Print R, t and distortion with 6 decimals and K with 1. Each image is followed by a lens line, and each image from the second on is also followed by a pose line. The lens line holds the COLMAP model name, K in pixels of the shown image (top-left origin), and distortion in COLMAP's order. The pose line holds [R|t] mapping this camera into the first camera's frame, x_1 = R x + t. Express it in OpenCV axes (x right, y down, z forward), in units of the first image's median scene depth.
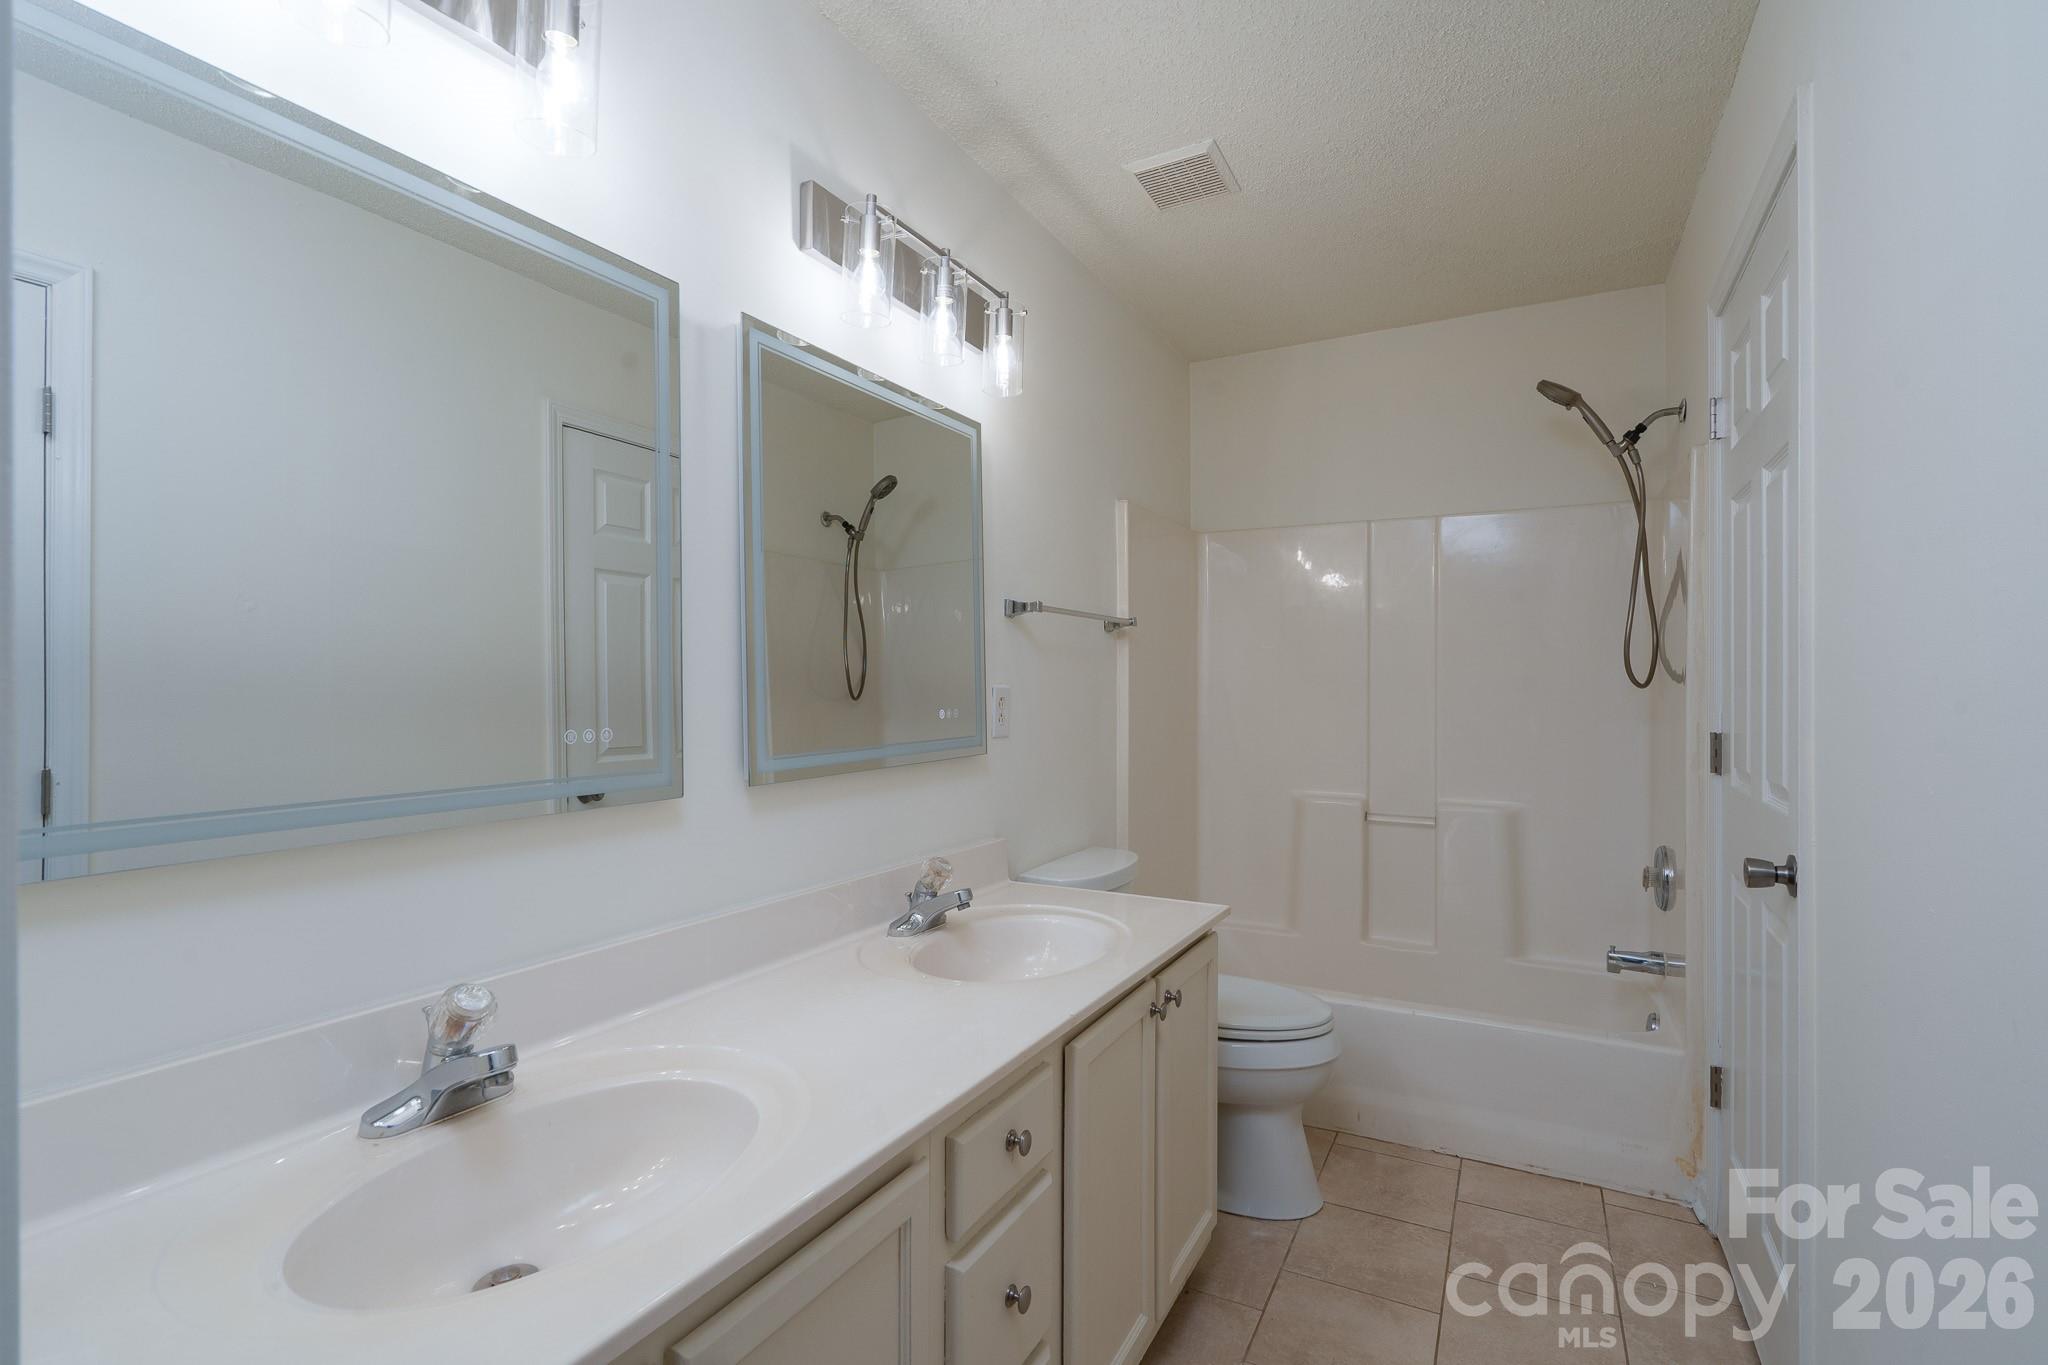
lens RADIAL K [[949.5, 0, 1020.6], [0, 949.5, 687.9], [0, 0, 1]] dist [-0.007677, 0.002863]
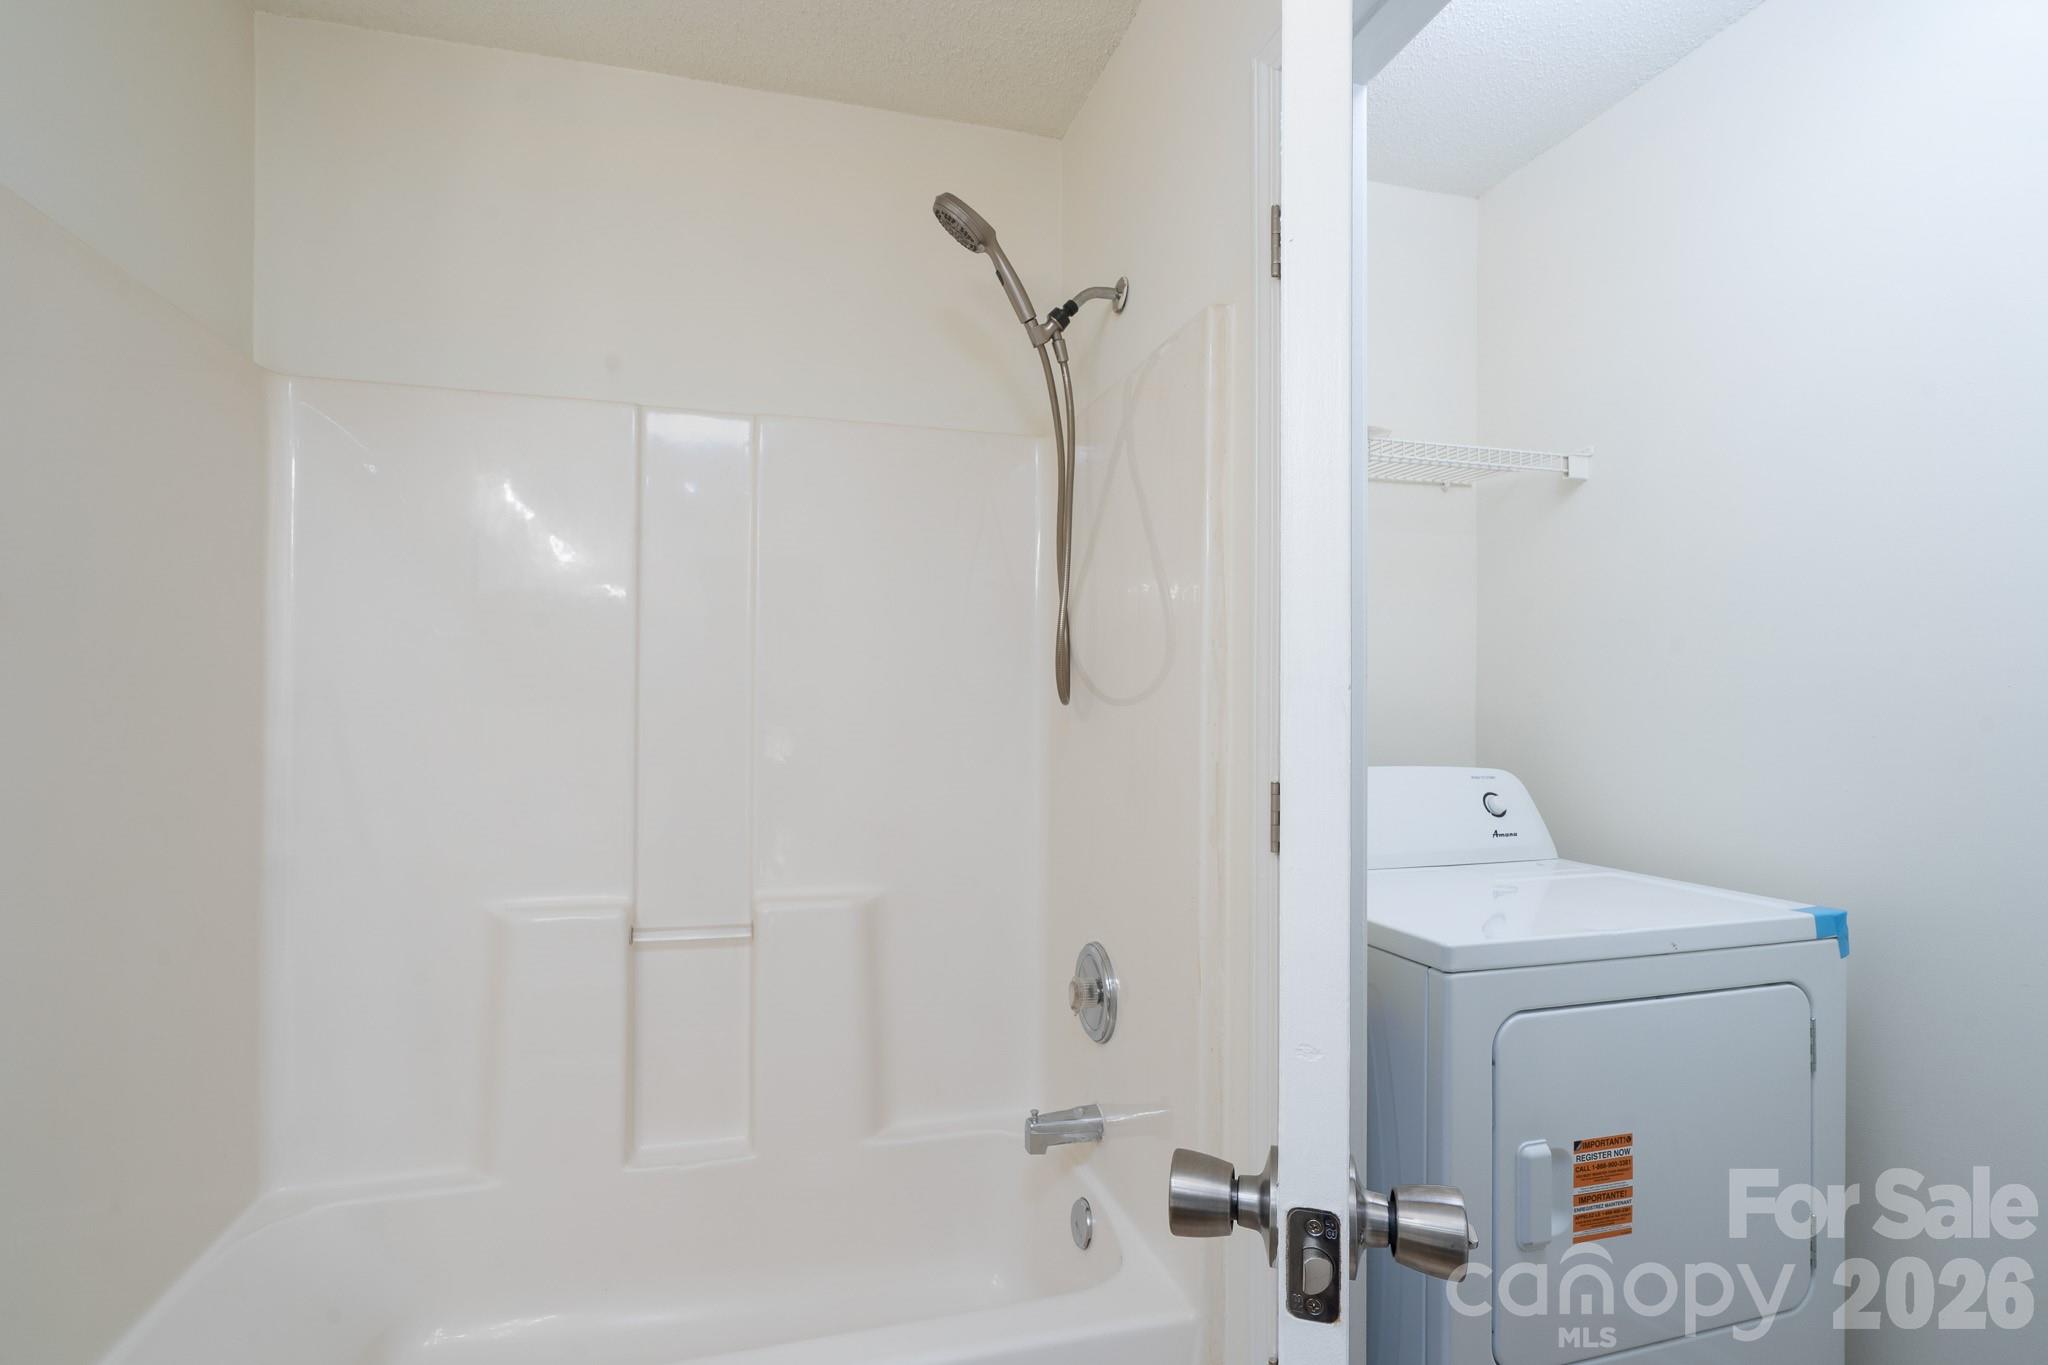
lens RADIAL K [[949.5, 0, 1035.1], [0, 949.5, 699.1], [0, 0, 1]] dist [-0.007677, 0.002863]
pose [[0.712064, 0.002575, 0.702110, 0.154491], [-0.002308, 0.999996, -0.001326, -0.002901], [-0.702111, -0.000677, 0.712067, 0.475805]]
